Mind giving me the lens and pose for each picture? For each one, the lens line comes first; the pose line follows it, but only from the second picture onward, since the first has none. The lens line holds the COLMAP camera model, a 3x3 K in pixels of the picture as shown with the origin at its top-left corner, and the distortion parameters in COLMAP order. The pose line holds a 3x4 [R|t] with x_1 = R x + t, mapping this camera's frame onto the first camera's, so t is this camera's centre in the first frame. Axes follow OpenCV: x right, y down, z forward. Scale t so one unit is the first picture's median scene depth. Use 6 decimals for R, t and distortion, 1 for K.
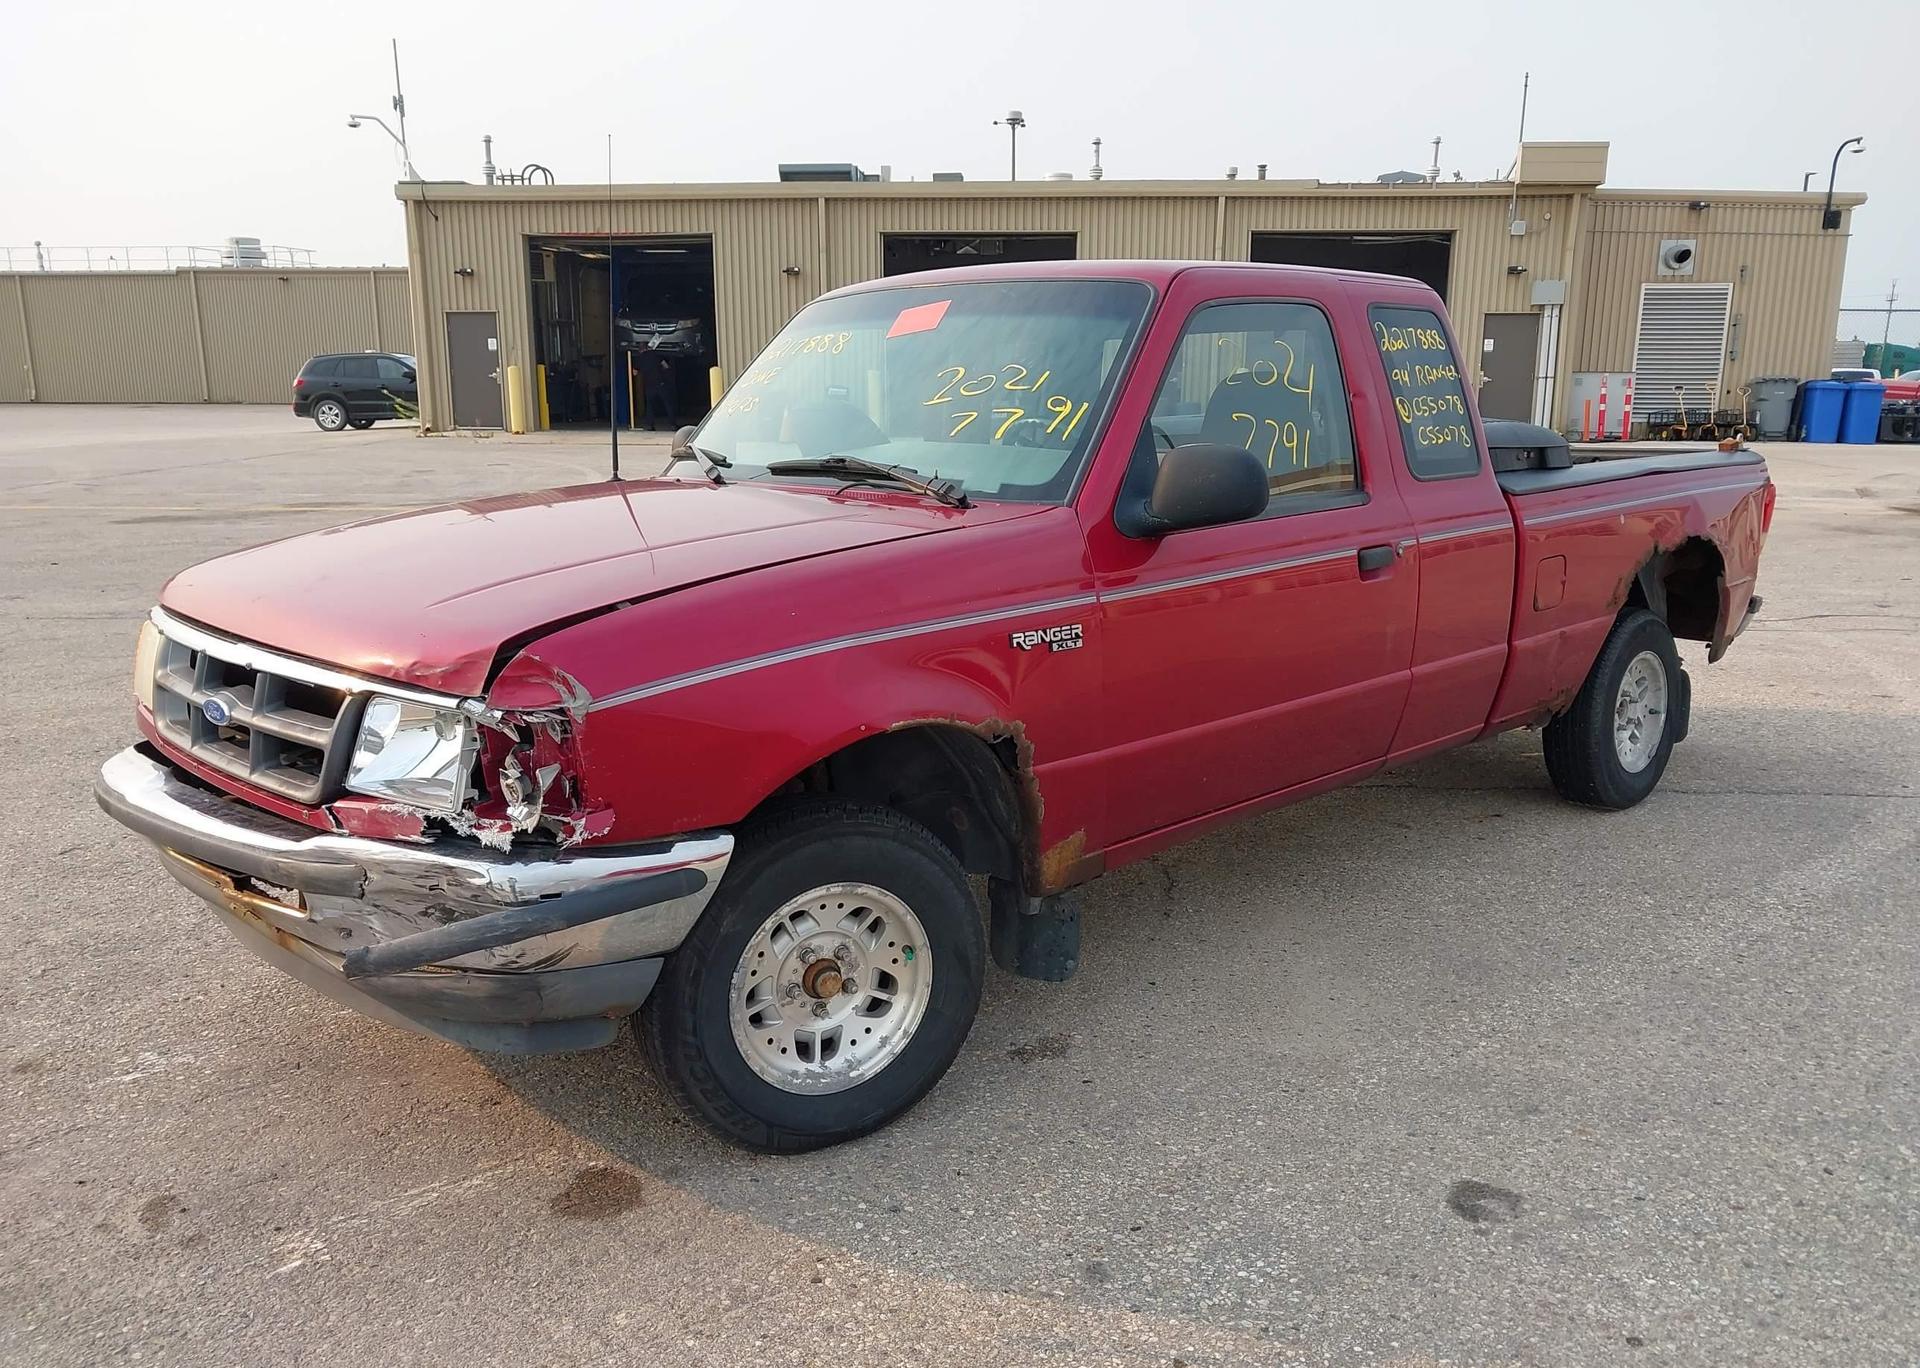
lens RADIAL K [[1545.8, 0, 954.1], [0, 1545.8, 699.7], [0, 0, 1]] dist [0.026560, -0.029490]
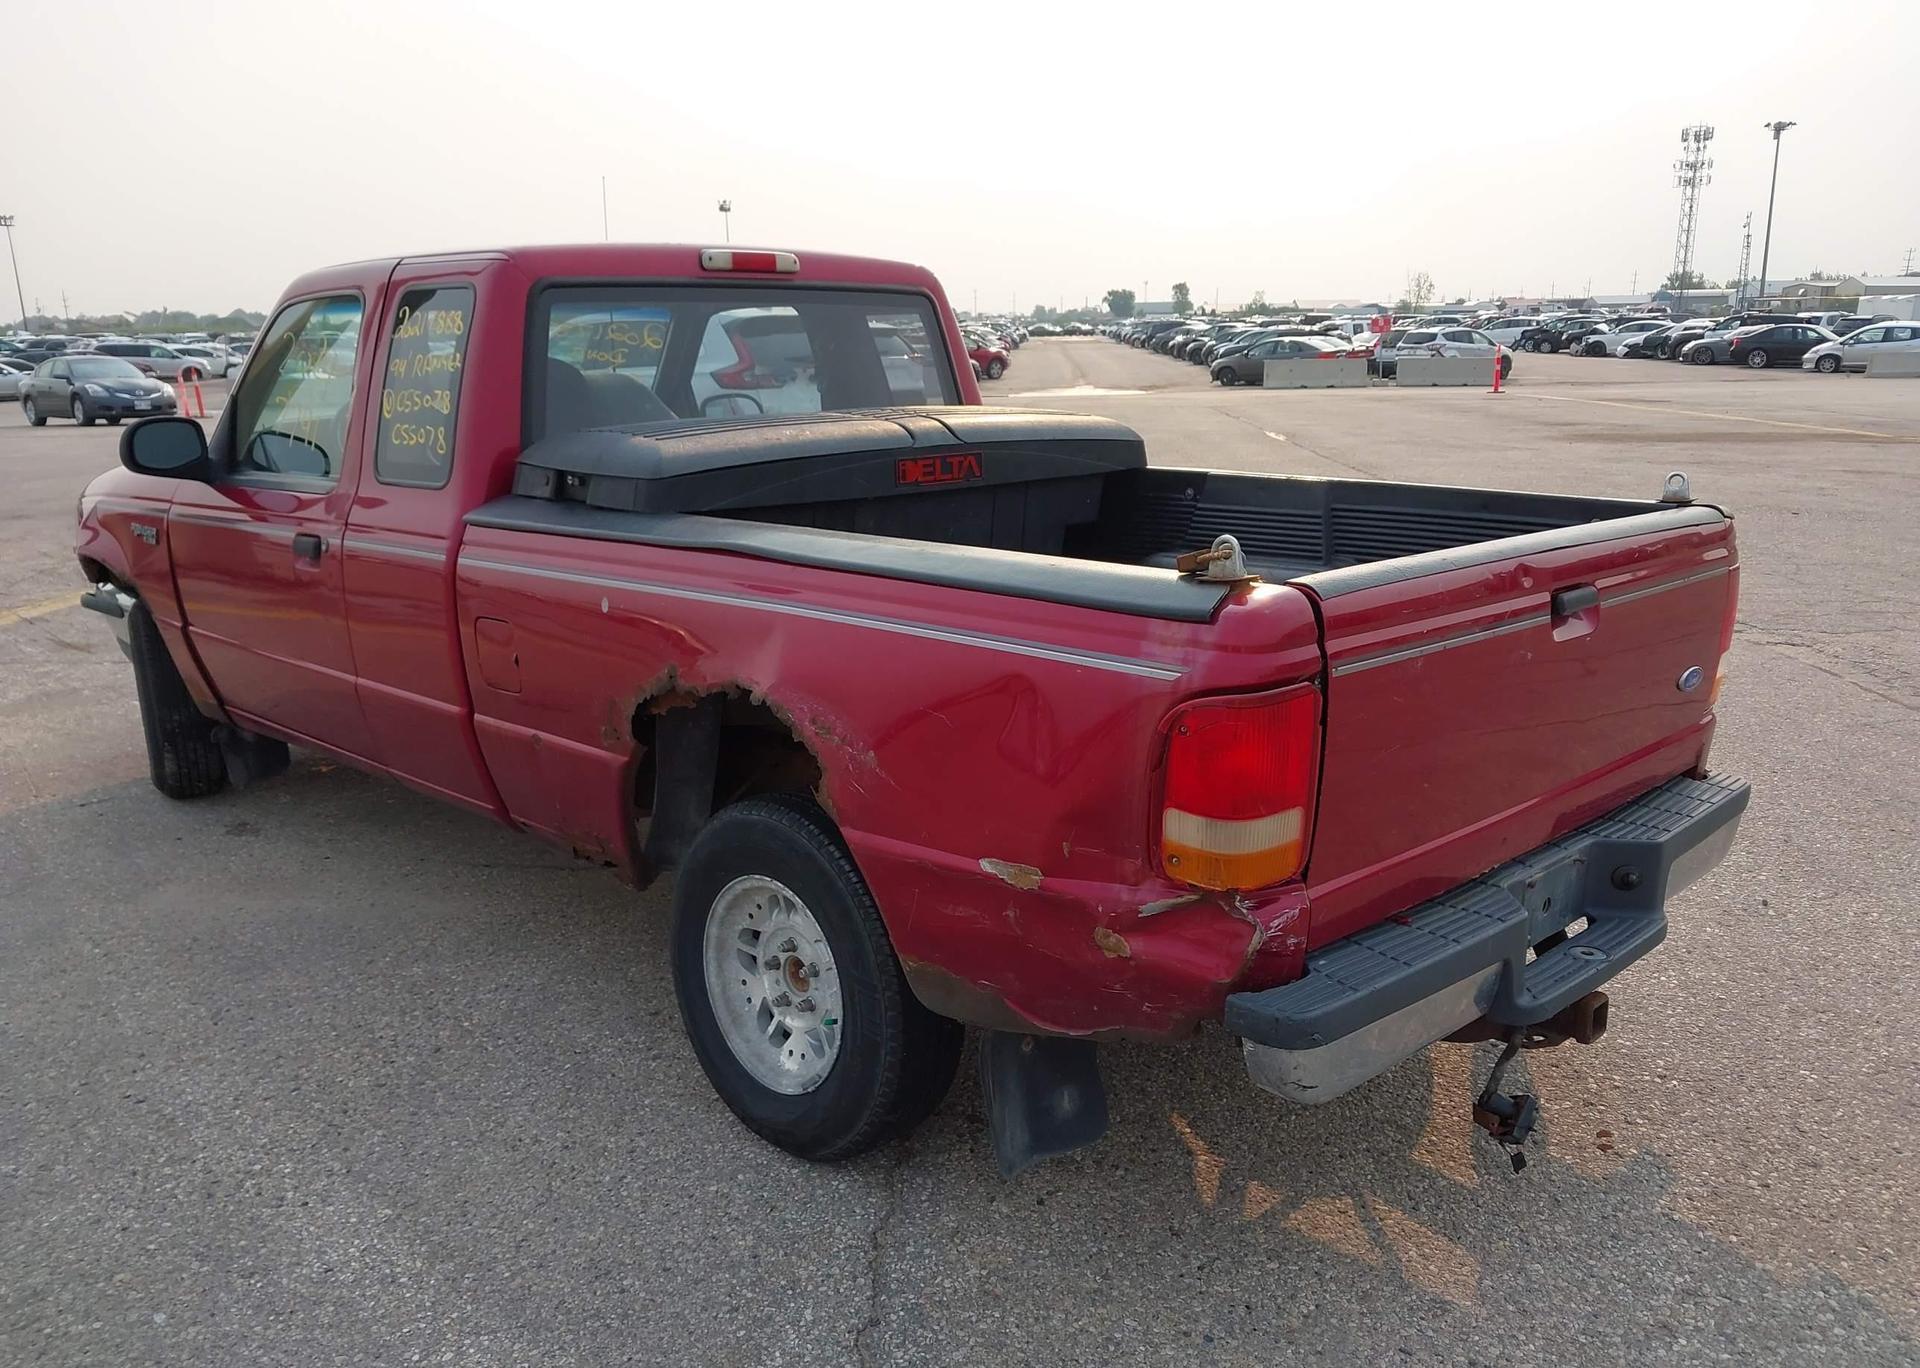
lens RADIAL K [[1545.8, 0, 960.6], [0, 1545.8, 692.4], [0, 0, 1]] dist [0.026560, -0.029490]
pose [[0.016941, 0.231491, -0.972690, 1.140920], [-0.190535, 0.955749, 0.224141, -0.273042], [0.981534, 0.181535, 0.060299, 1.216698]]
